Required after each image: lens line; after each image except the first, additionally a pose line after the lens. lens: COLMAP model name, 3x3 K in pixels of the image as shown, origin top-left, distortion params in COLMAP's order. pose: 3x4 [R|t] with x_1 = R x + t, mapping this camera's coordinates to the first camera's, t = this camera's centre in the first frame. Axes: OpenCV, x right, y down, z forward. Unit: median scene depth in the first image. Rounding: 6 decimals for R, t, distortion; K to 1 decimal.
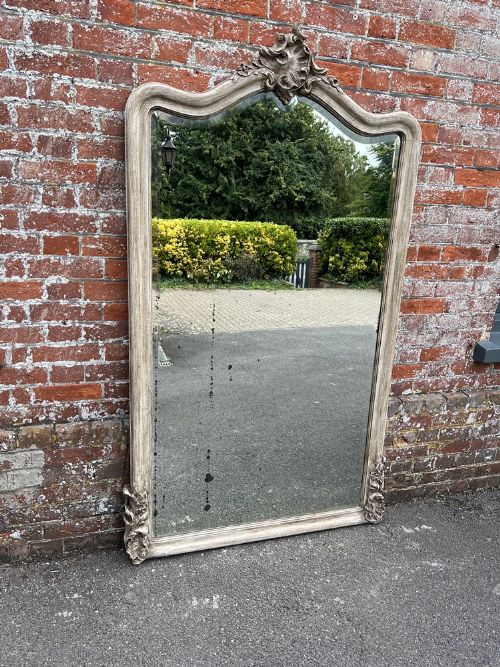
lens RADIAL K [[501.9, 0, 245.8], [0, 501.9, 330.9], [0, 0, 1]] dist [0.036986, -0.041865]
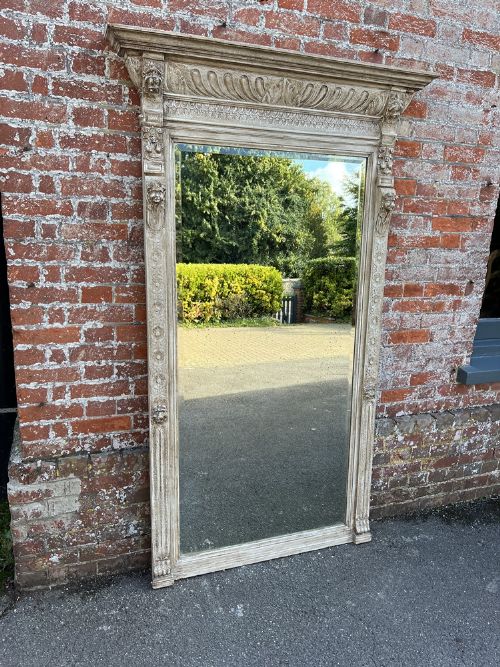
lens RADIAL K [[501.9, 0, 252.7], [0, 501.9, 338.3], [0, 0, 1]] dist [0.036986, -0.041865]
pose [[0.998486, -0.033261, 0.043804, -0.060417], [0.035389, 0.998184, -0.048755, -0.002792], [-0.042103, 0.050231, 0.997850, -0.131020]]
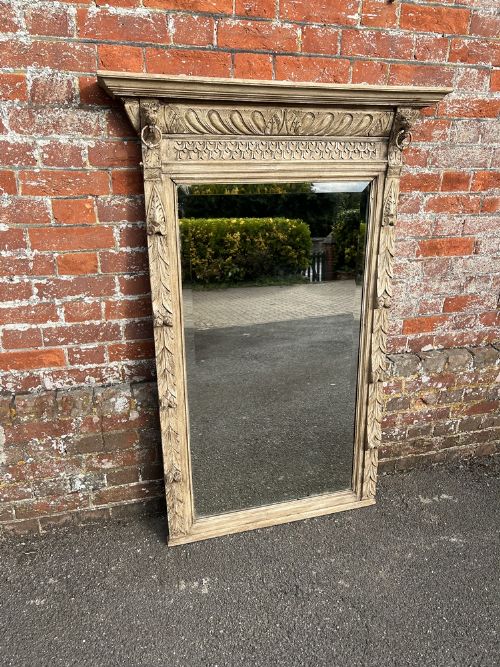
lens RADIAL K [[501.9, 0, 255.0], [0, 501.9, 338.7], [0, 0, 1]] dist [0.036986, -0.041865]
pose [[0.998974, -0.020294, -0.040479, 0.073337], [0.024978, 0.992607, 0.118778, -0.006317], [0.037770, -0.119667, 0.992095, 0.160220]]
